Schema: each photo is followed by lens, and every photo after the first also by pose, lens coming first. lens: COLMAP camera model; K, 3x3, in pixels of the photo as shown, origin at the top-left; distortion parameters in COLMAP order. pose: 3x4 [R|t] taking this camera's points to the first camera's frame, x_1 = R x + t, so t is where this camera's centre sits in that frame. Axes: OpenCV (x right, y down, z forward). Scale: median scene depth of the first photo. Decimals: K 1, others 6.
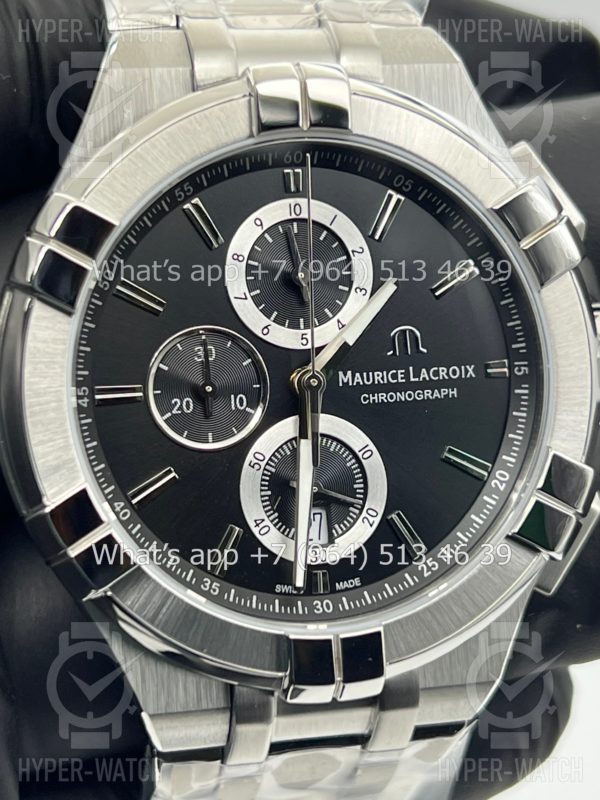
lens RADIAL K [[1890.8, 0, 300.0], [0, 1890.8, 400.0], [0, 0, 1]] dist [0.225130, -0.235881]
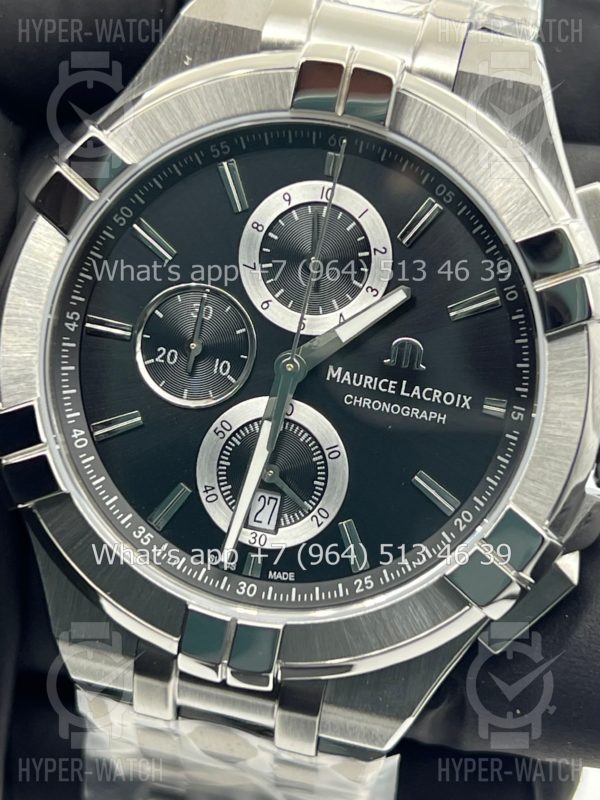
lens RADIAL K [[1890.8, 0, 300.0], [0, 1890.8, 400.0], [0, 0, 1]] dist [0.225130, -0.235881]
pose [[0.902696, 0.267669, -0.336888, 0.343738], [-0.260927, 0.963096, 0.066055, -0.058759], [0.342137, 0.028276, 0.939225, 0.077059]]
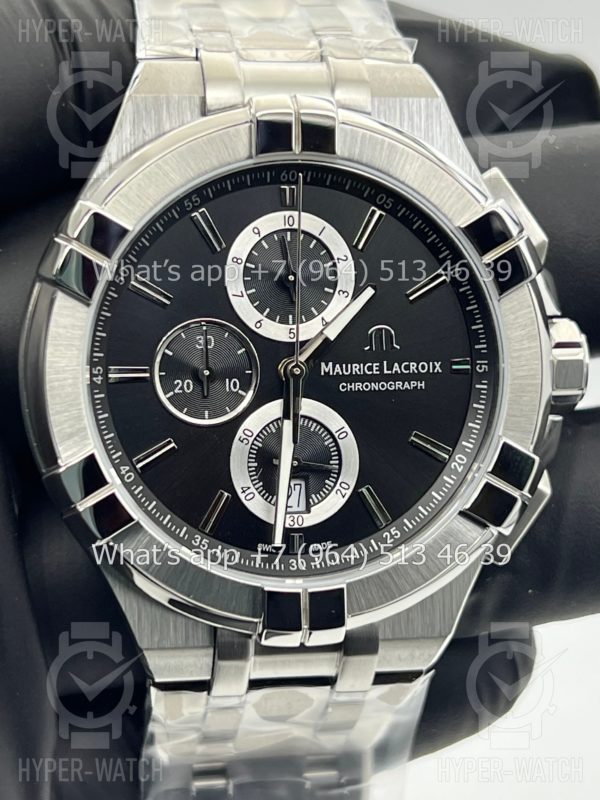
lens RADIAL K [[1890.8, 0, 300.0], [0, 1890.8, 400.0], [0, 0, 1]] dist [0.225130, -0.235881]
pose [[0.997049, 0.045338, -0.061946, 0.080732], [-0.044139, 0.998813, 0.020585, -0.015459], [0.062806, -0.017790, 0.997867, -0.154432]]
